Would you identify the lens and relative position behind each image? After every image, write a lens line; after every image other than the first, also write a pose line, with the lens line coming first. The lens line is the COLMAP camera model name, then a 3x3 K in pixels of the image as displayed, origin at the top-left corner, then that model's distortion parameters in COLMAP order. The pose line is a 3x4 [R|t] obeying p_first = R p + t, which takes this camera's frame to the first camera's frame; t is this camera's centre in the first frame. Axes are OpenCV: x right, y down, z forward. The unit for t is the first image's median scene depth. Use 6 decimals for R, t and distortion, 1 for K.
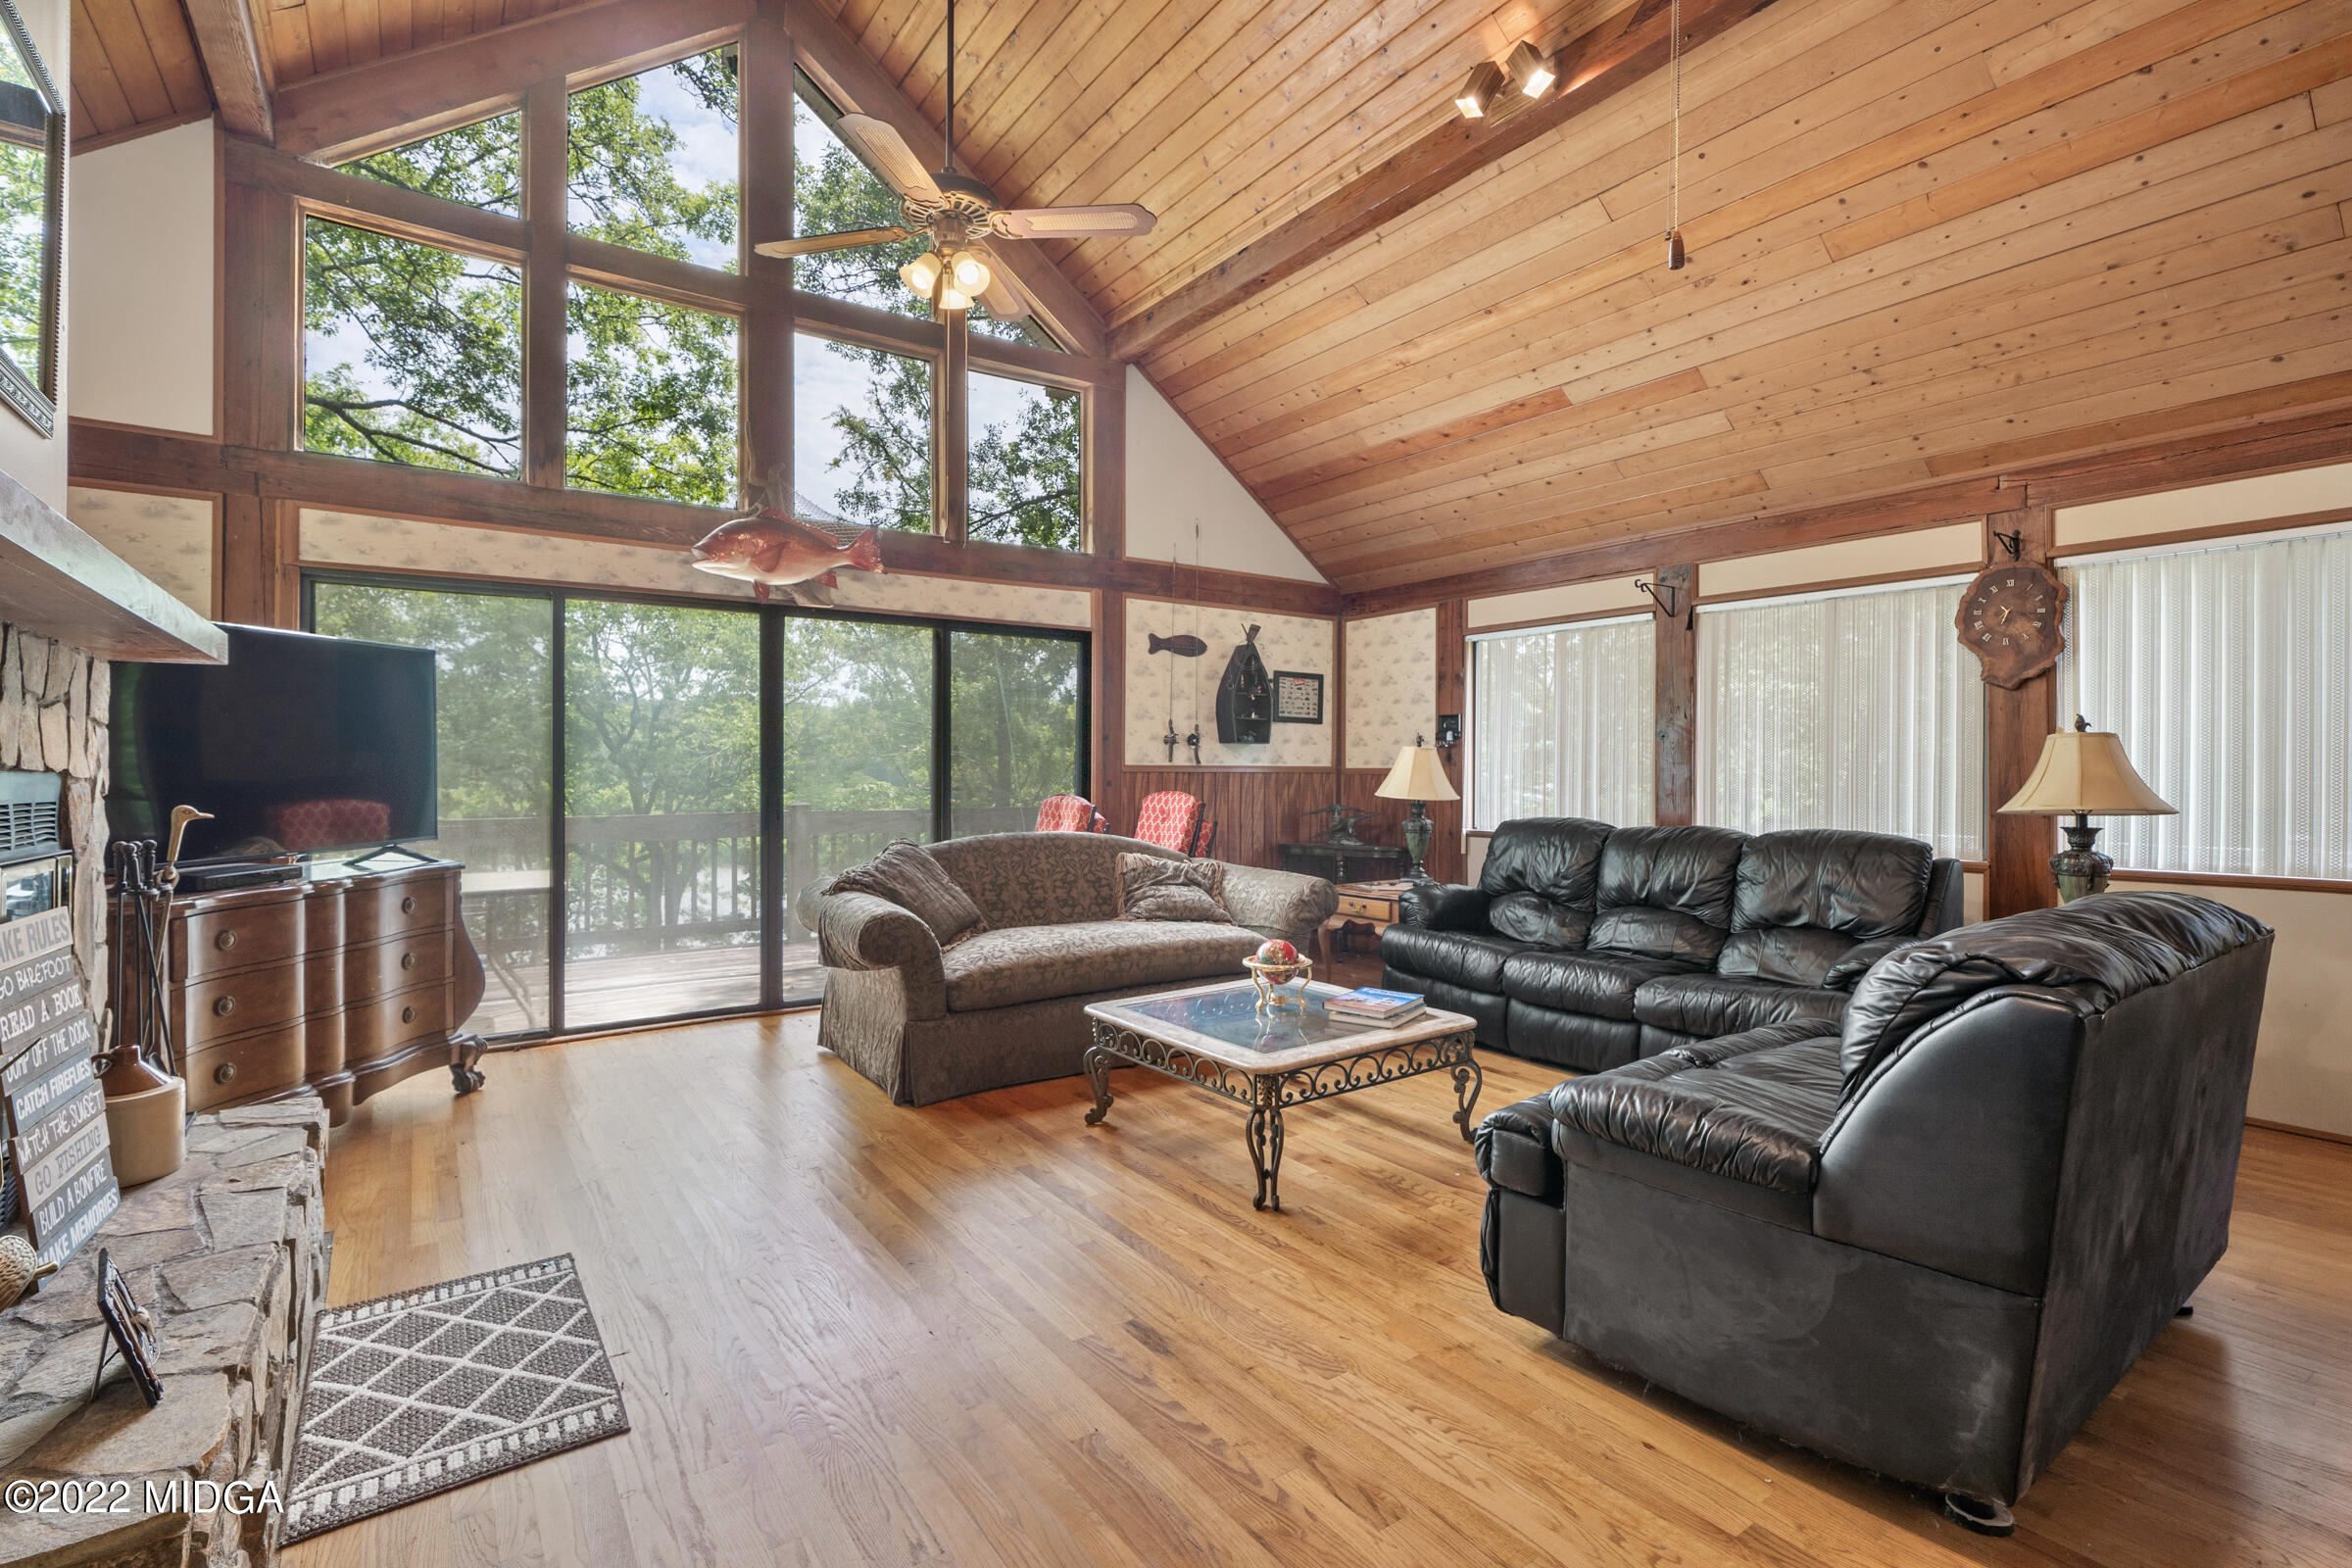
lens RADIAL K [[1072.8, 0, 1163.7], [0, 1072.8, 768.7], [0, 0, 1]] dist [0.000916, 0.000214]
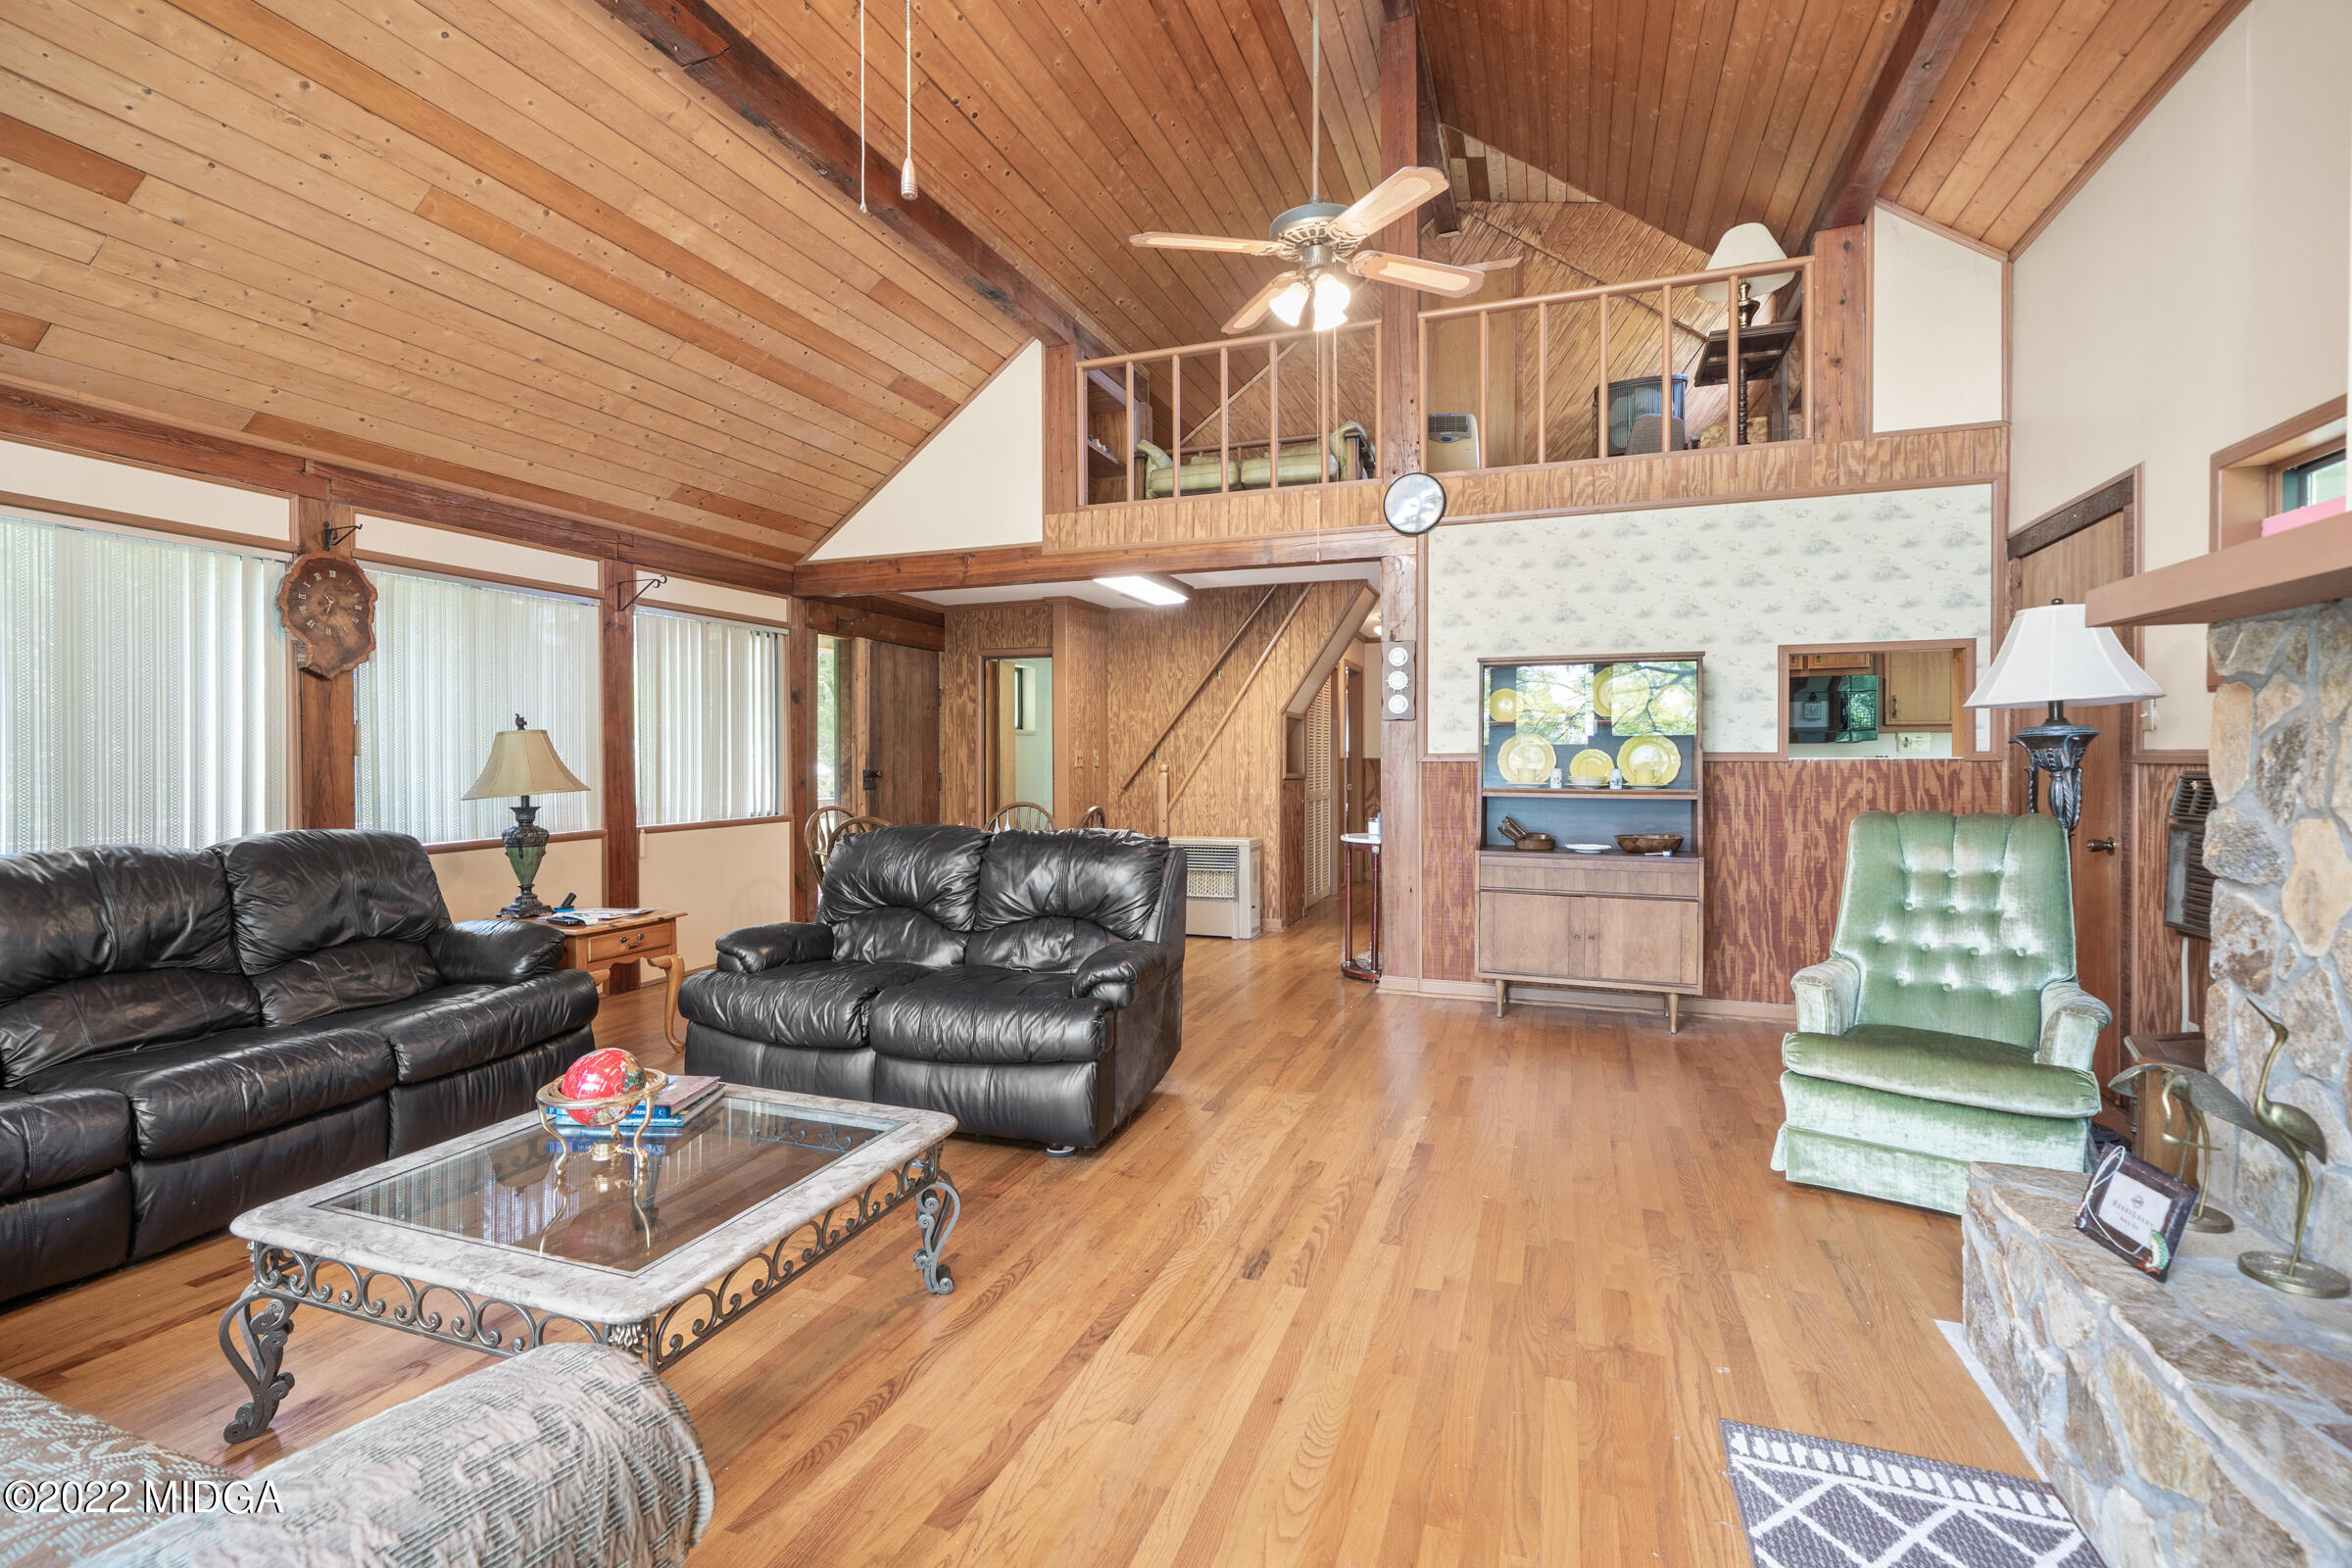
lens RADIAL K [[1072.8, 0, 1163.7], [0, 1072.8, 768.7], [0, 0, 1]] dist [0.000916, 0.000214]
pose [[-0.564690, -0.006452, 0.825278, -0.437774], [-0.000065, 0.999970, 0.007773, 0.000910], [-0.825303, 0.004335, -0.564673, 0.848491]]
